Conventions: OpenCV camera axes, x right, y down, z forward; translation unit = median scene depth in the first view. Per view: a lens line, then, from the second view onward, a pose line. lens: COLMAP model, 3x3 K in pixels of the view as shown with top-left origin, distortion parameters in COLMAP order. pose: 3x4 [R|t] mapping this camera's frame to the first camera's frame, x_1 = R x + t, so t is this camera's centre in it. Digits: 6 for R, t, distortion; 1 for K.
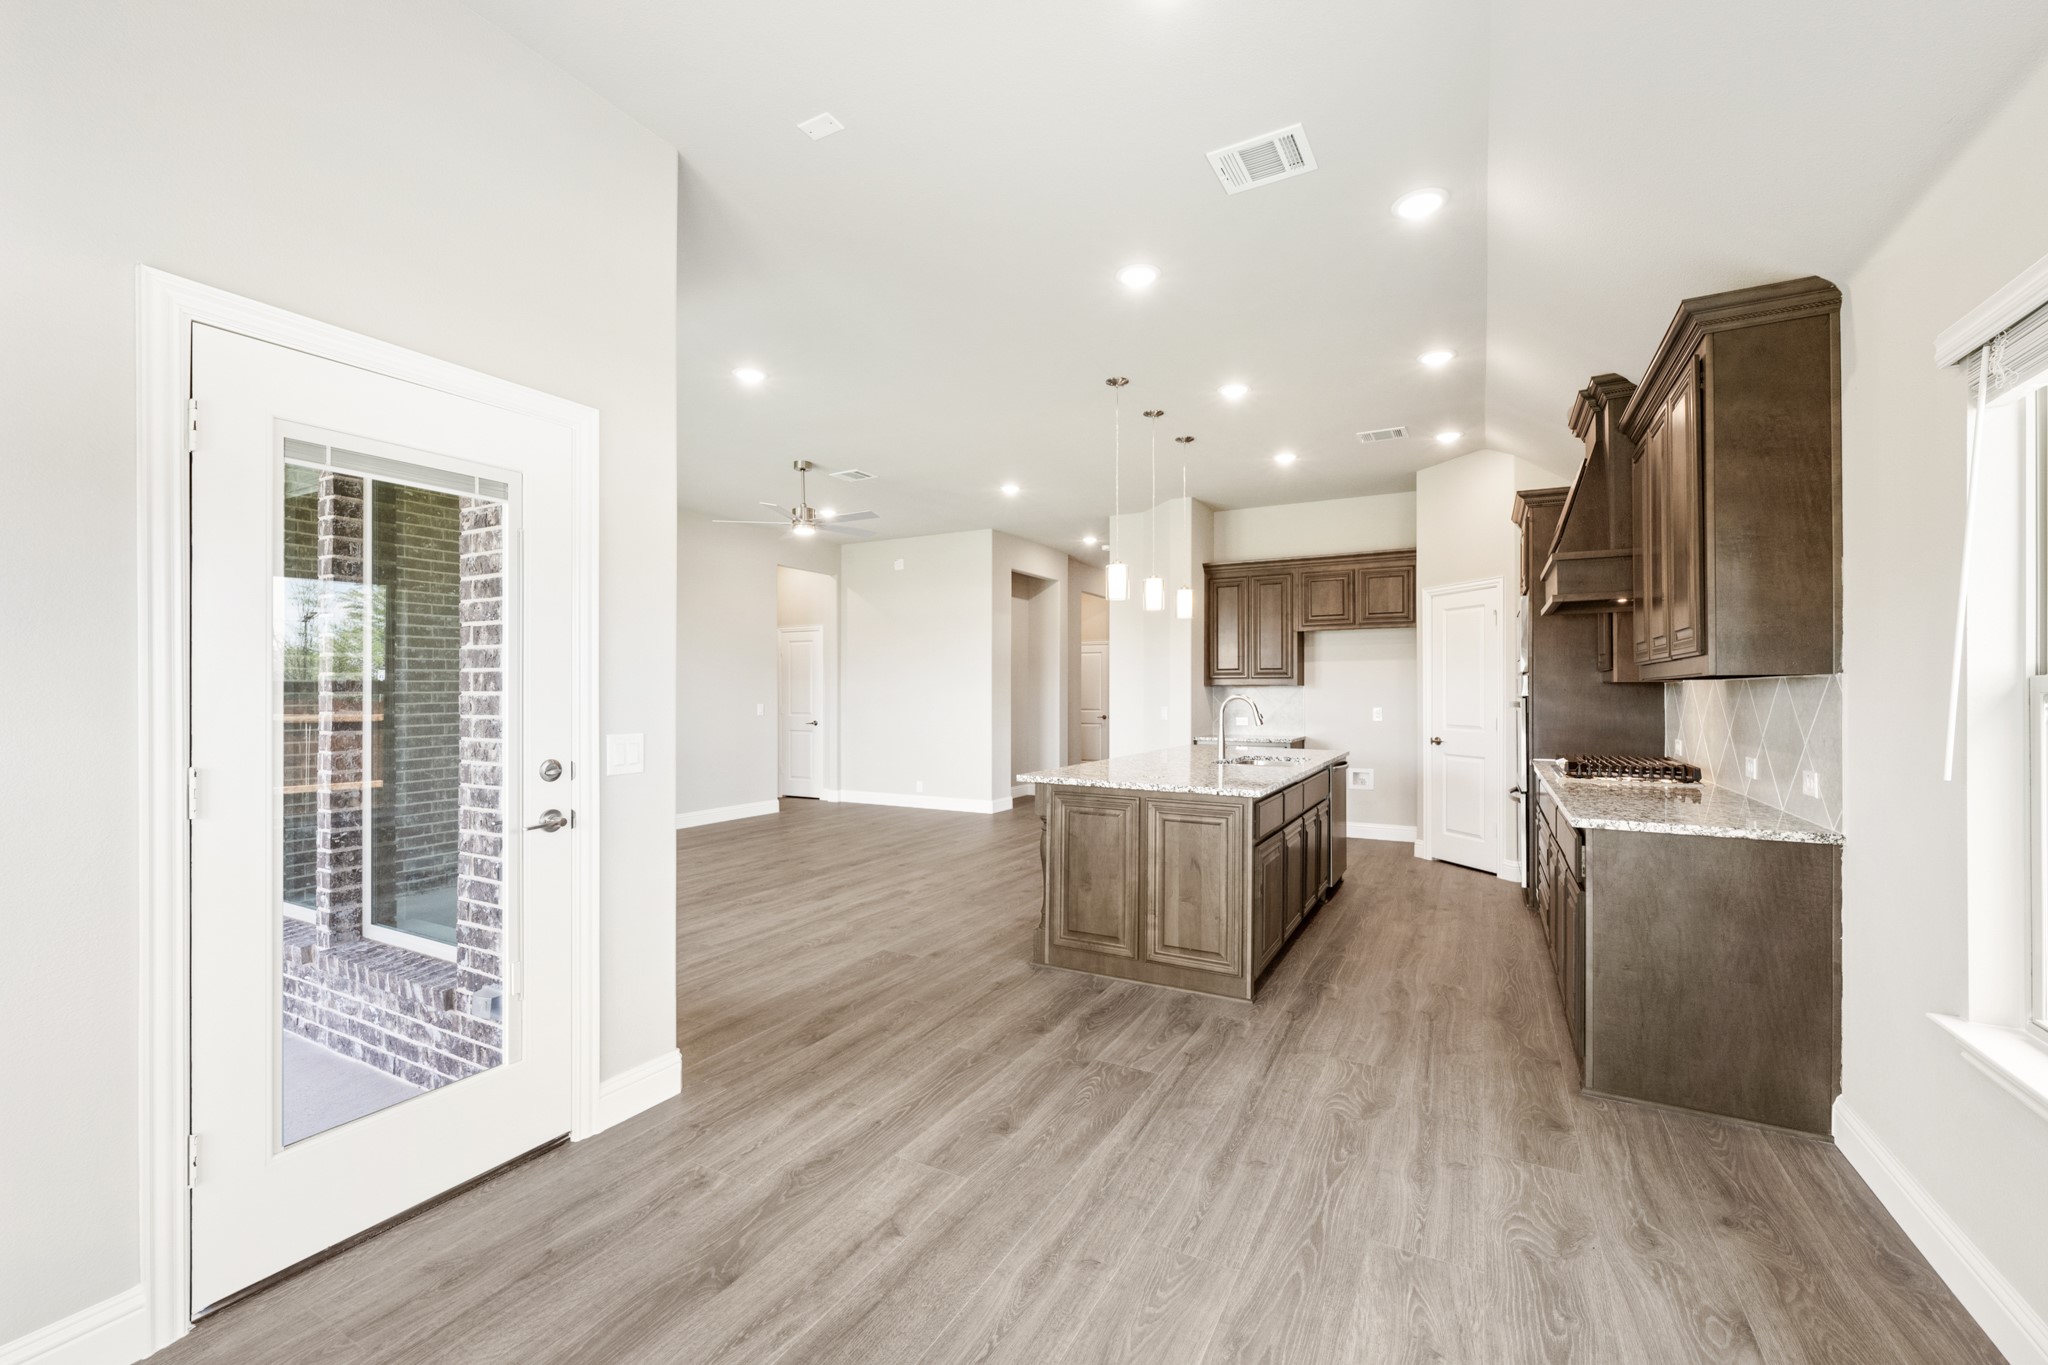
lens RADIAL K [[834.0, 0, 1012.3], [0, 834.0, 686.7], [0, 0, 1]] dist [-0.000567, 0.000221]
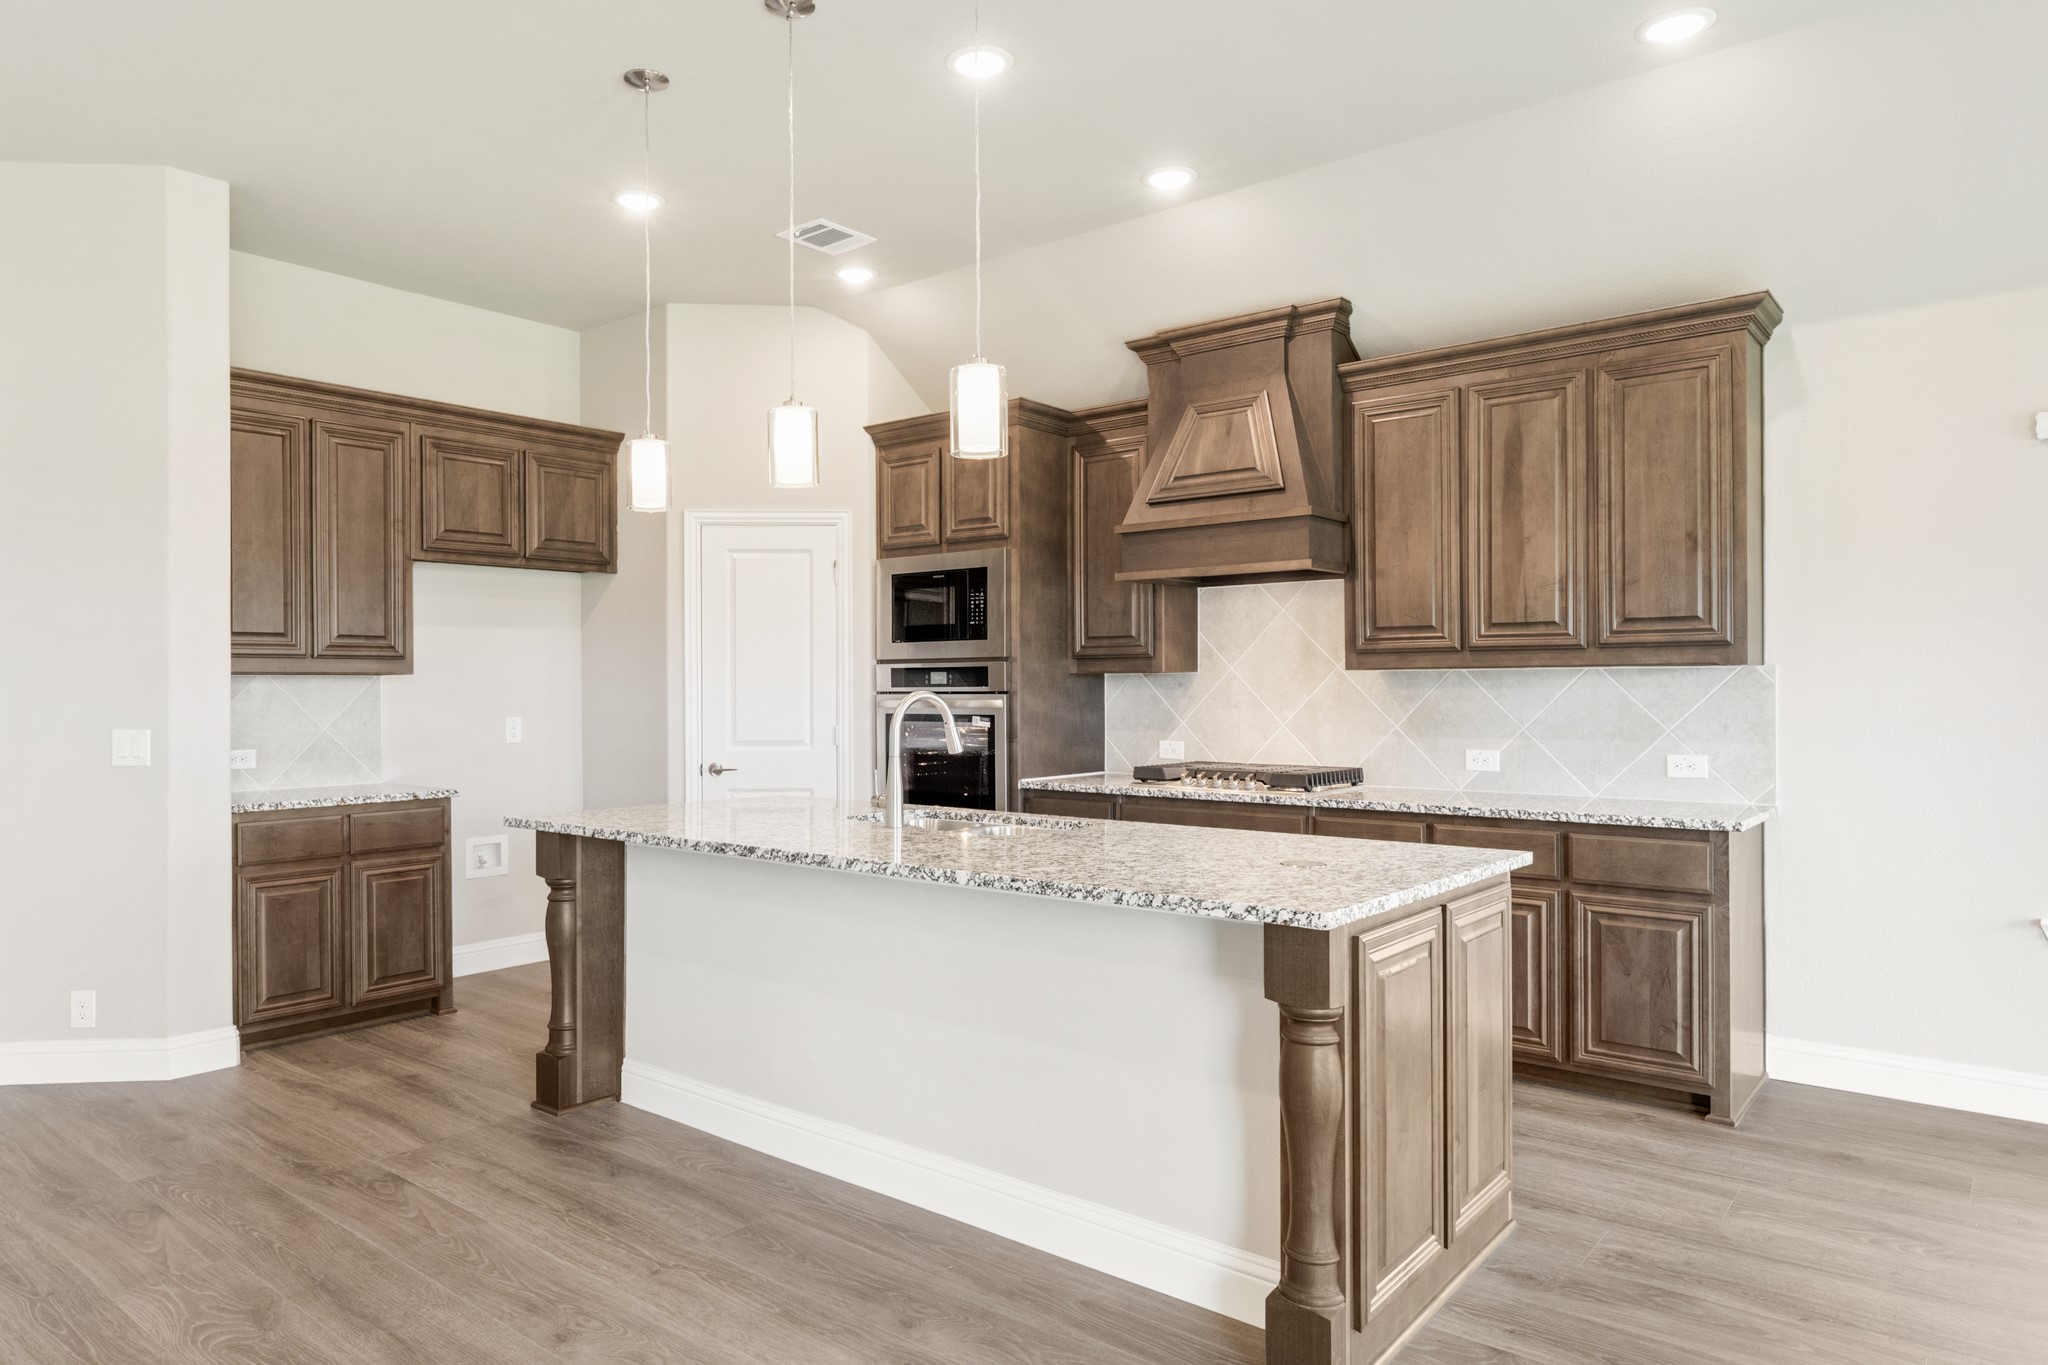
lens RADIAL K [[1270.5, 0, 967.9], [0, 1270.5, 682.9], [0, 0, 1]] dist [-0.001774, -0.001780]
pose [[0.187882, 0.003629, 0.982185, -0.720171], [-0.001466, 0.999993, -0.003414, 0.012683], [-0.982190, -0.000798, 0.187887, 1.356685]]
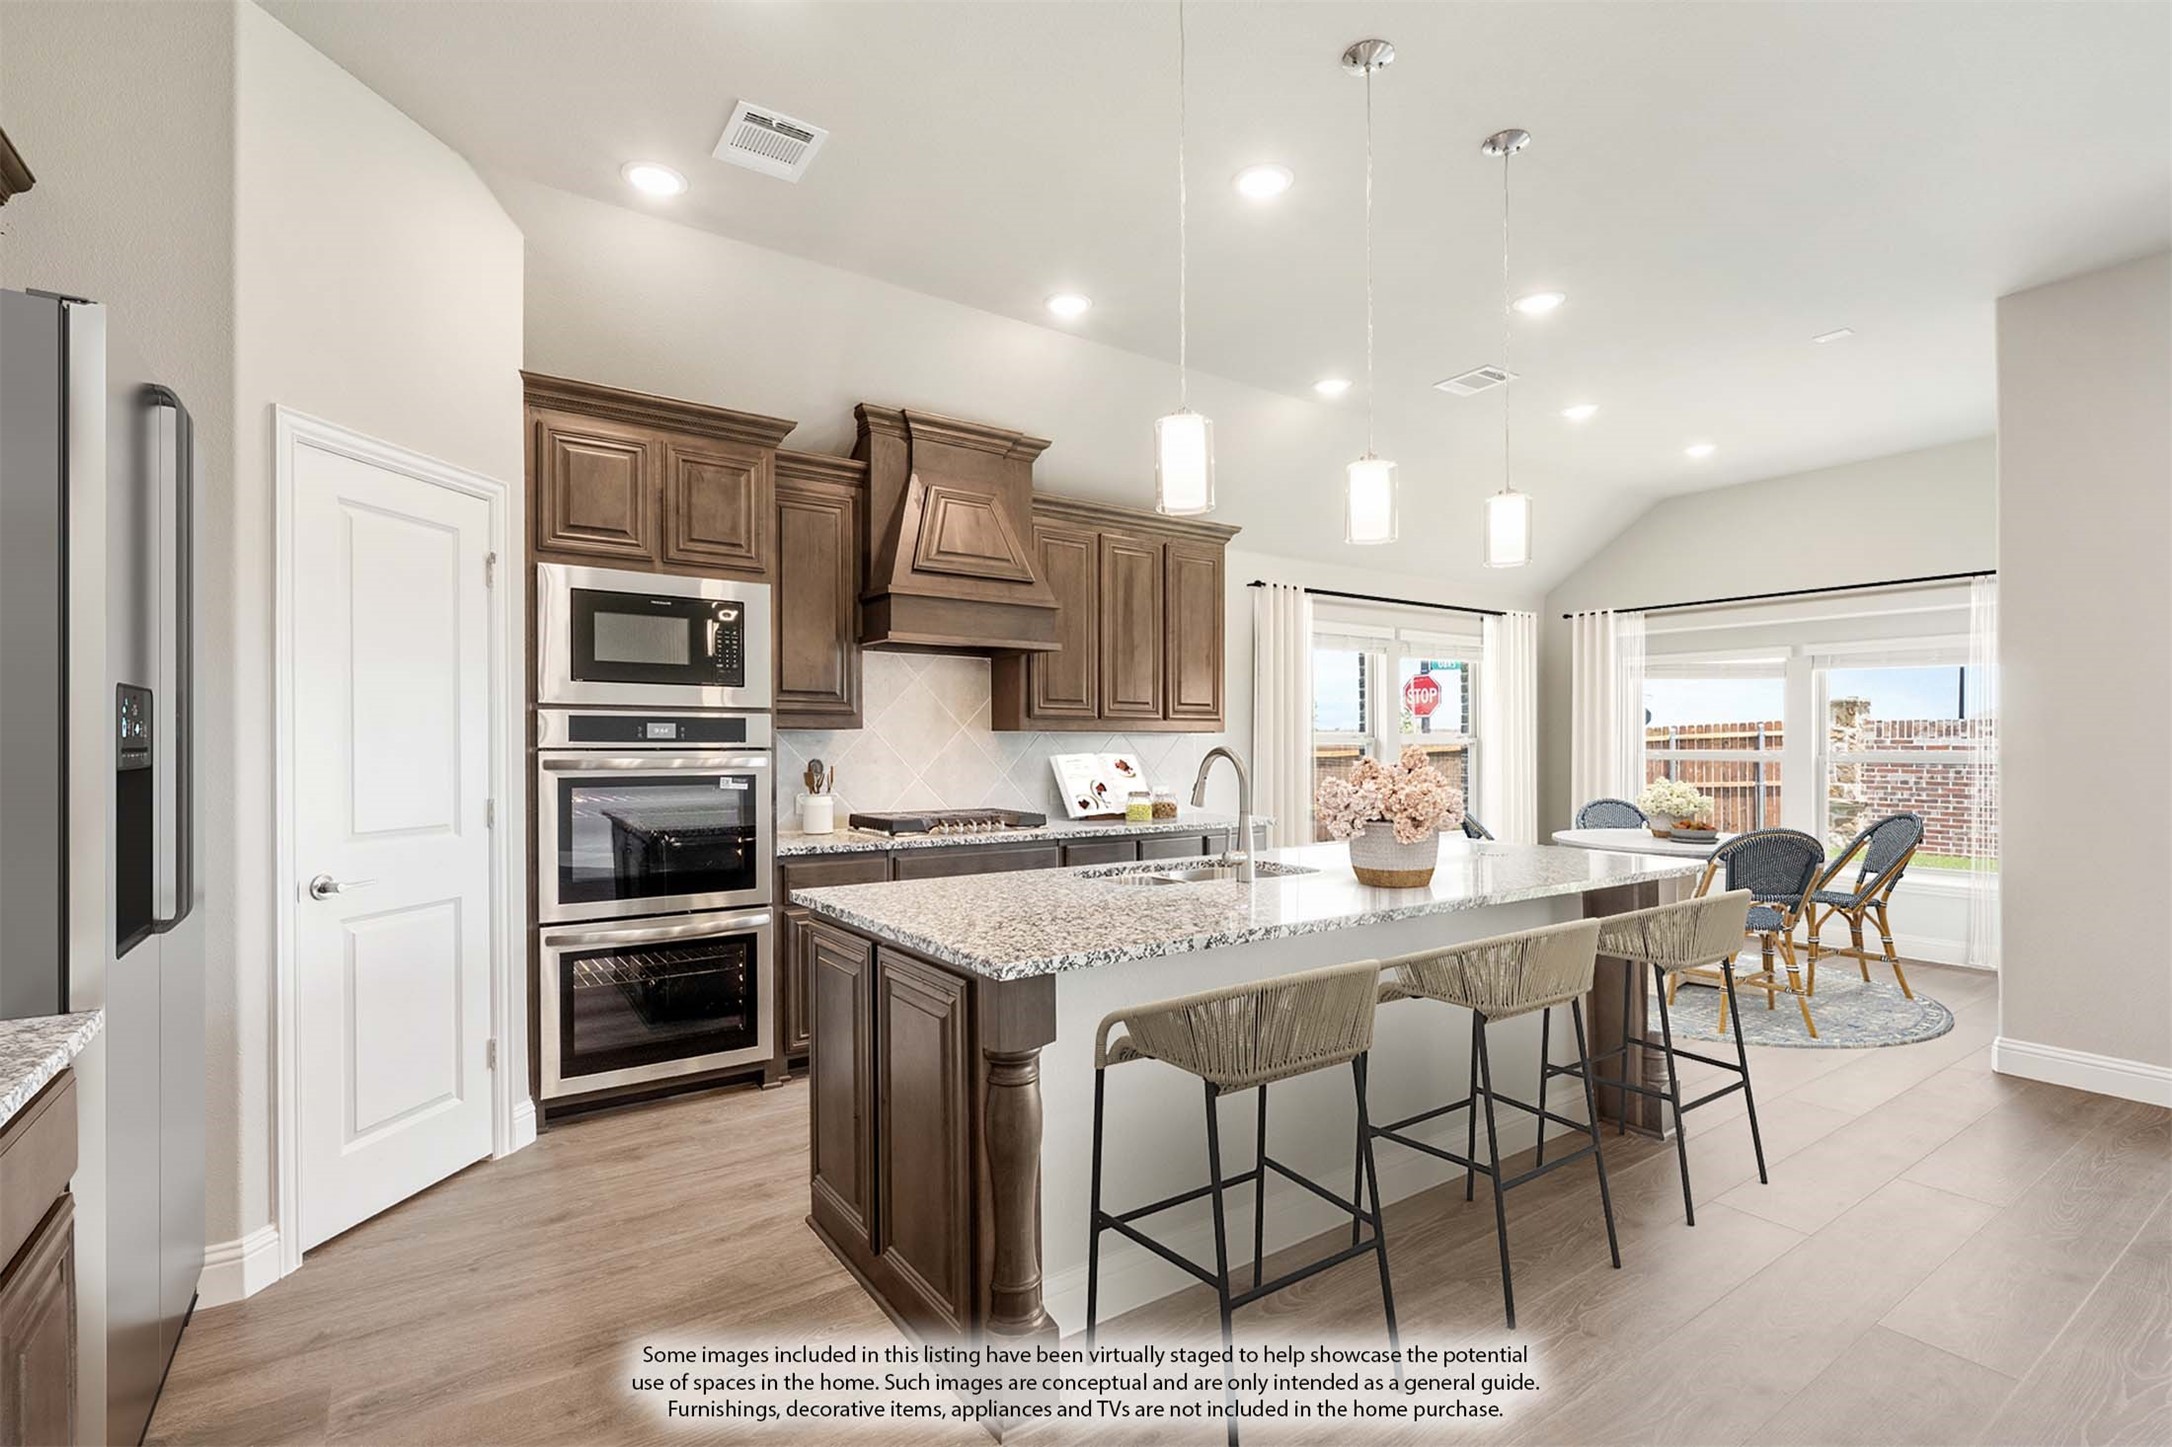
lens RADIAL K [[985.4, 0, 1080.0], [0, 985.4, 740.7], [0, 0, 1]] dist [0.000267, -0.000198]
pose [[-0.897090, -0.000009, 0.441847, 0.140984], [-0.003766, 0.999964, -0.007626, 0.017483], [-0.441831, -0.008506, -0.897058, 2.537238]]
